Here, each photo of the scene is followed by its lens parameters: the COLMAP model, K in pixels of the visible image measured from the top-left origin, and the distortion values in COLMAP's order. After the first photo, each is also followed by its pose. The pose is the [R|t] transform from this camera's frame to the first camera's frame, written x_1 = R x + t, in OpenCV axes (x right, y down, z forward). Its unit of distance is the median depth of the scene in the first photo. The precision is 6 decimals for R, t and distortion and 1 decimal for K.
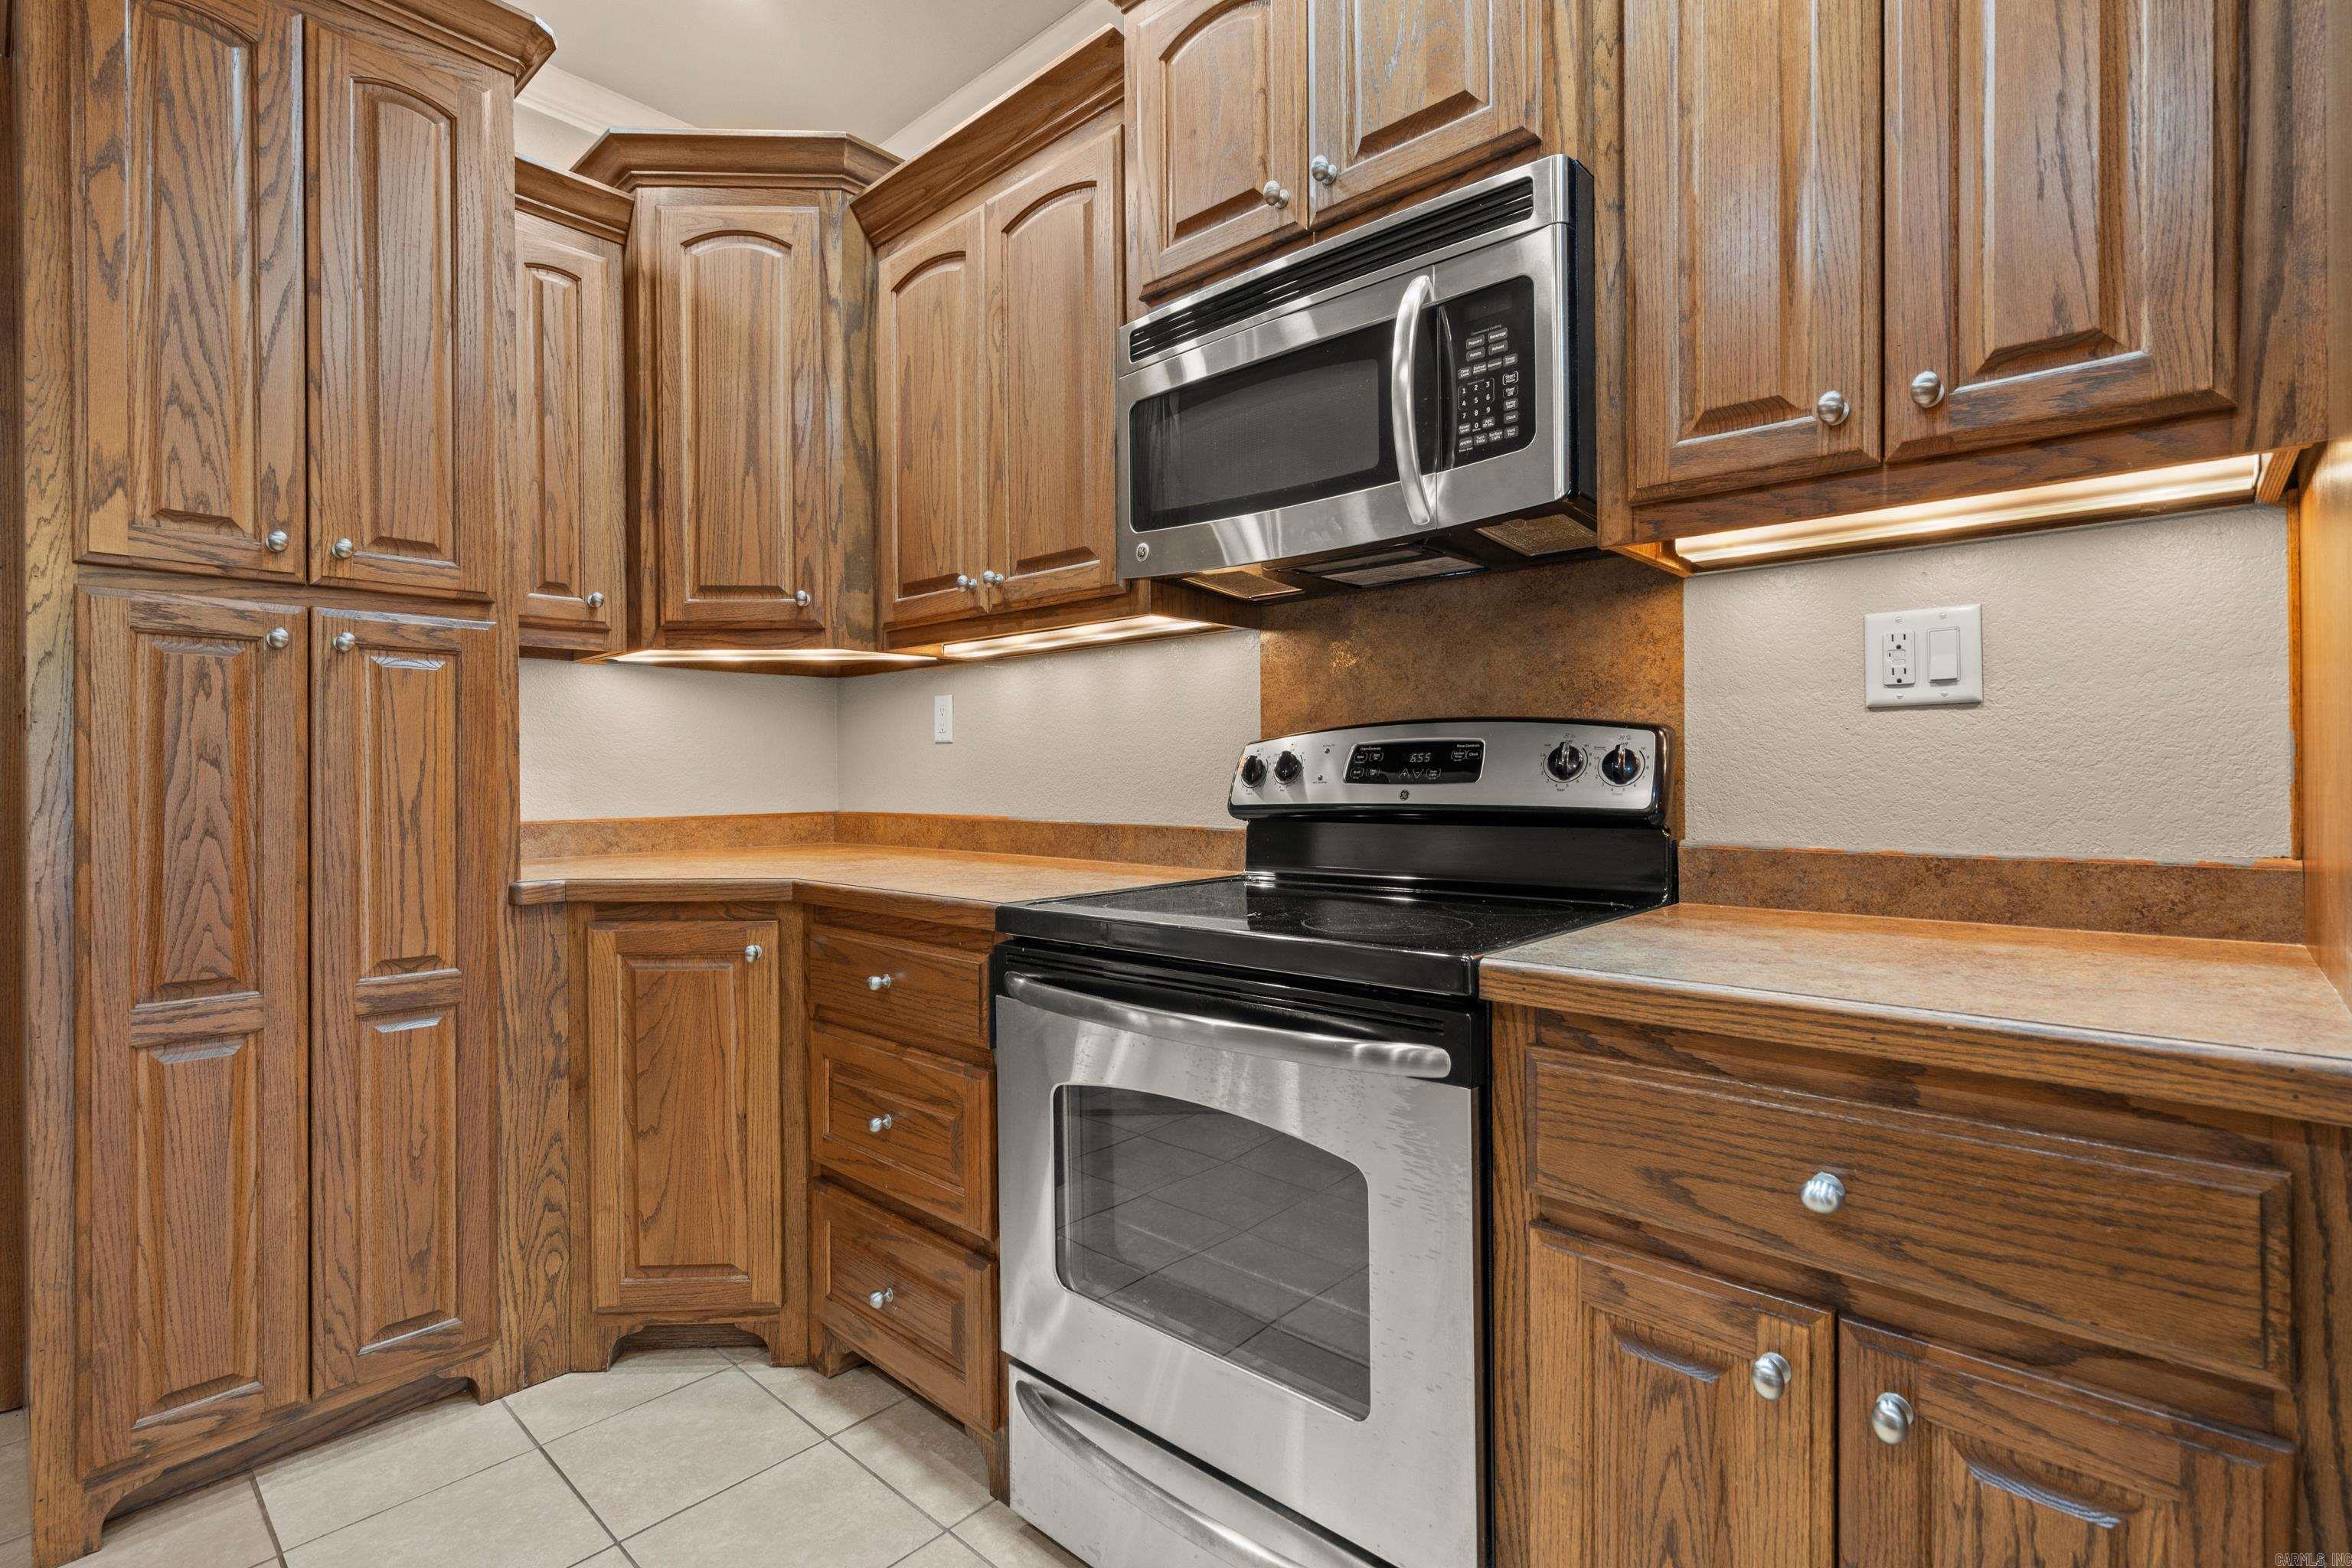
lens RADIAL K [[1075.2, 0, 1163.9], [0, 1075.2, 779.4], [0, 0, 1]] dist [-0.001822, 0.000038]
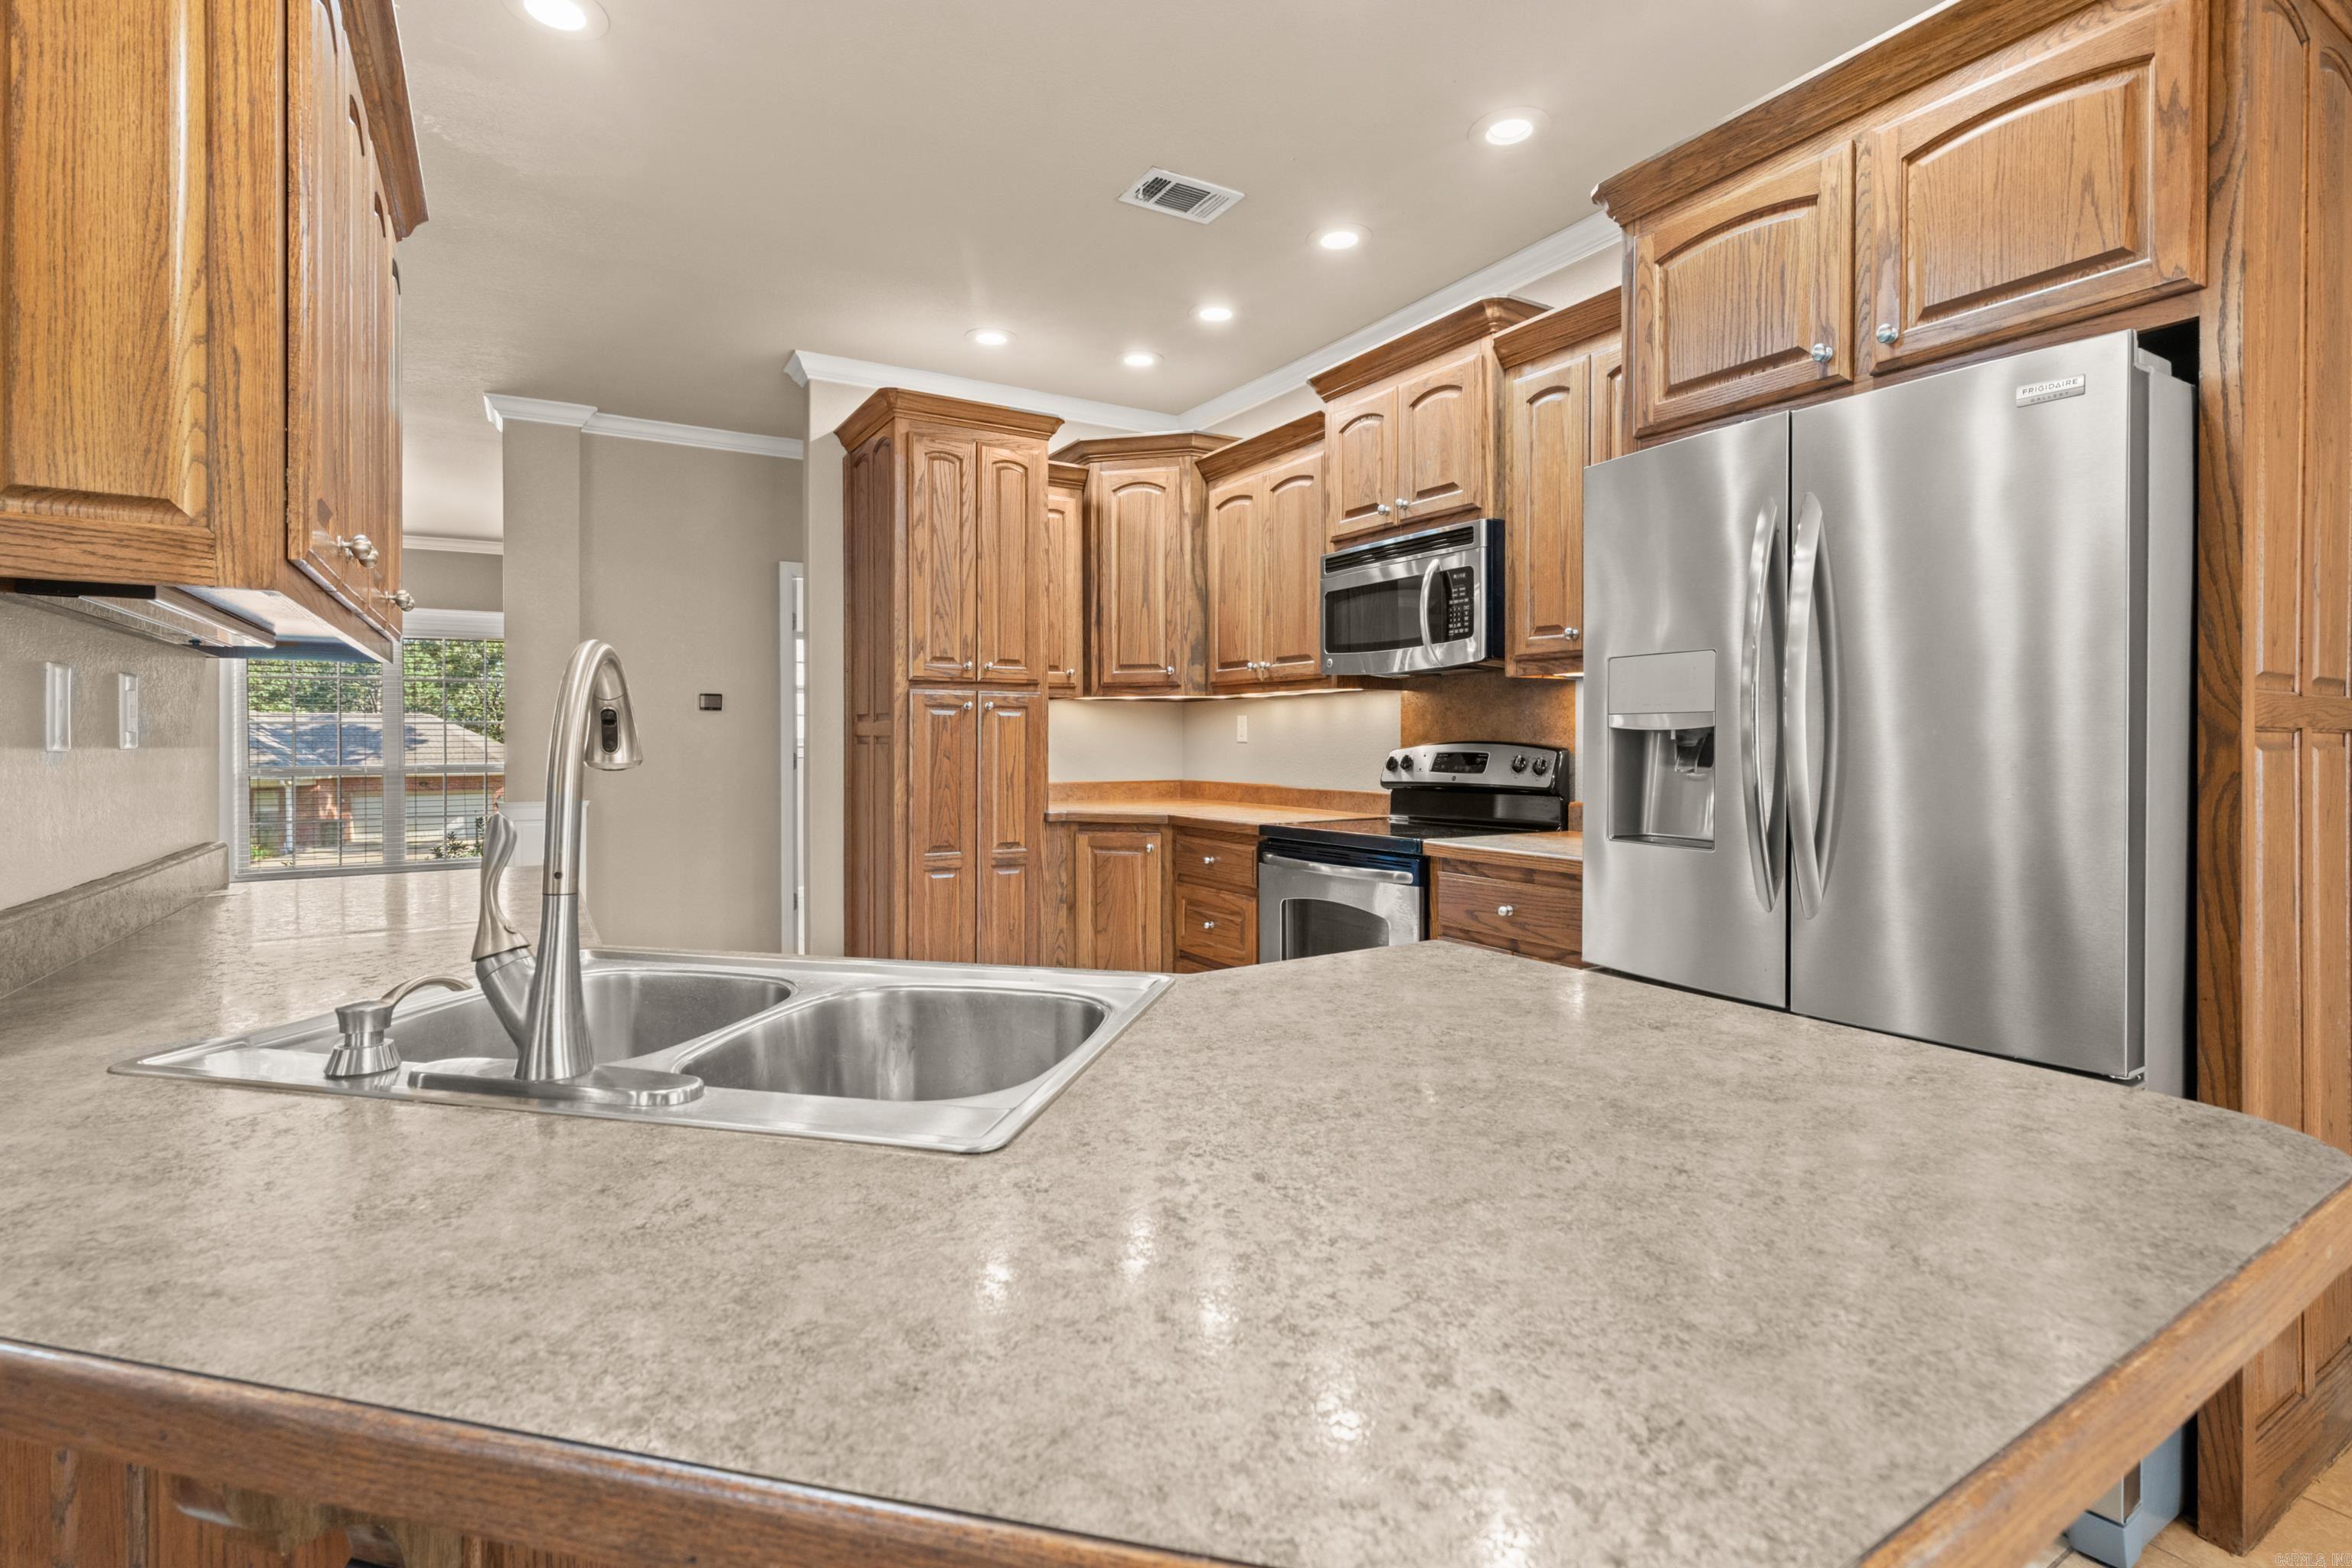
lens RADIAL K [[1074.1, 0, 1175.2], [0, 1074.1, 741.1], [0, 0, 1]] dist [-0.004270, -0.000242]
pose [[0.961949, 0.006433, -0.273154, 0.237827], [-0.007544, 0.999967, -0.003017, -0.041279], [0.273126, 0.004963, 0.961966, -1.008588]]
